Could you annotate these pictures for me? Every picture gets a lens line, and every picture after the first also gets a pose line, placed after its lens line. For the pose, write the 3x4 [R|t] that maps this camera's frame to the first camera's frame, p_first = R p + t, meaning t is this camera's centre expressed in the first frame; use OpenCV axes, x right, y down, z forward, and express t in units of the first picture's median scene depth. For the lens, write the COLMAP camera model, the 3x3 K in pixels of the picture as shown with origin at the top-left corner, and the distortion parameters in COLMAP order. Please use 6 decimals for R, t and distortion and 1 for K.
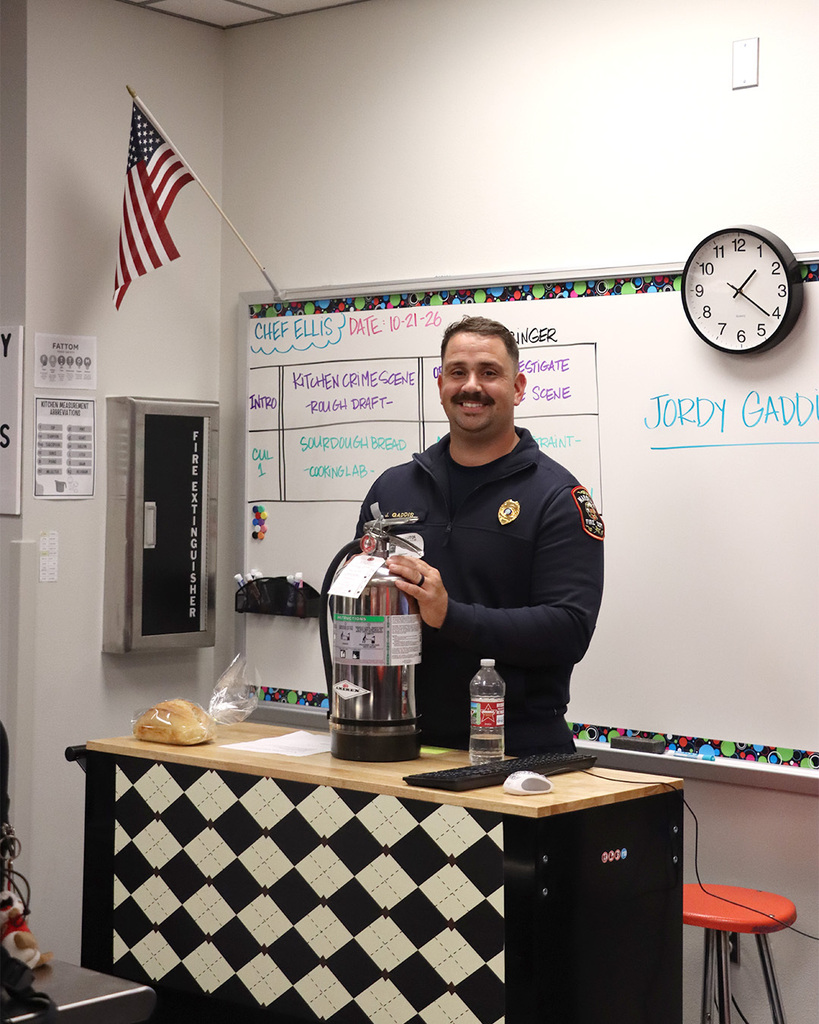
lens RADIAL K [[1936.2, 0, 409.5], [0, 1936.2, 512.0], [0, 0, 1]] dist [0.060529, -0.009919]
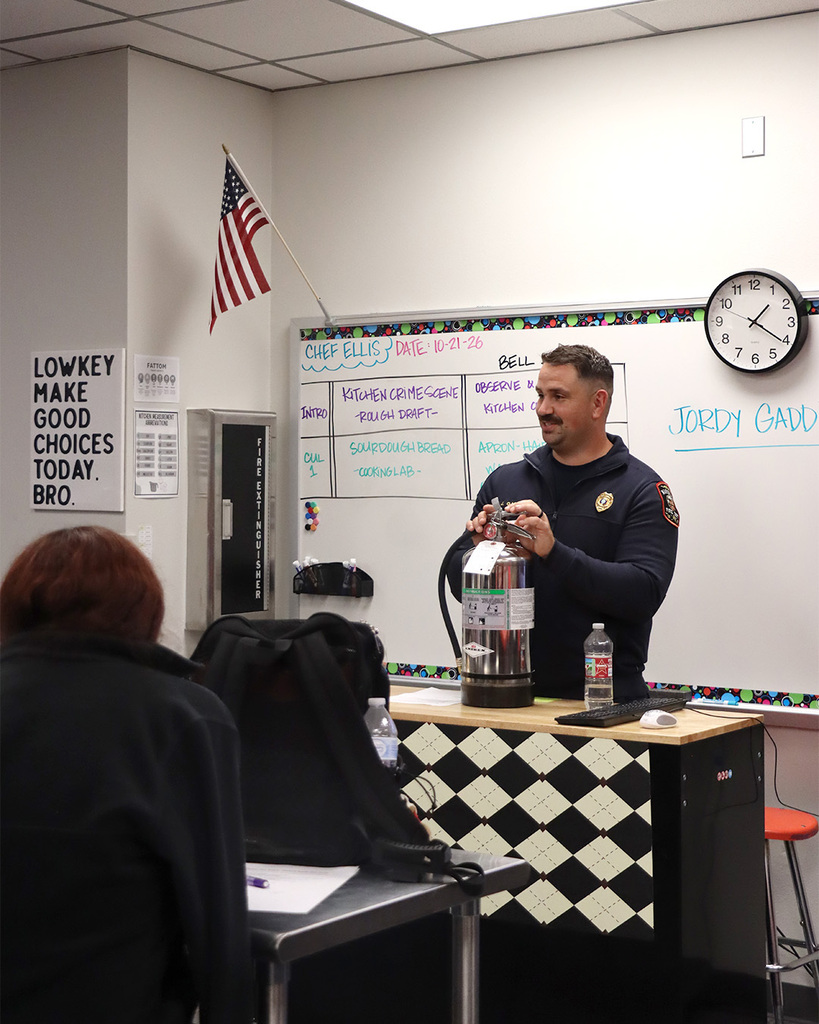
lens RADIAL K [[1828.6, 0, 409.5], [0, 1828.6, 512.0], [0, 0, 1]] dist [0.008766, -0.032421]
pose [[0.991786, -0.011313, 0.127408, -0.175409], [0.011086, 0.999935, 0.002496, 0.000866], [-0.127428, -0.001063, 0.991847, -0.106923]]
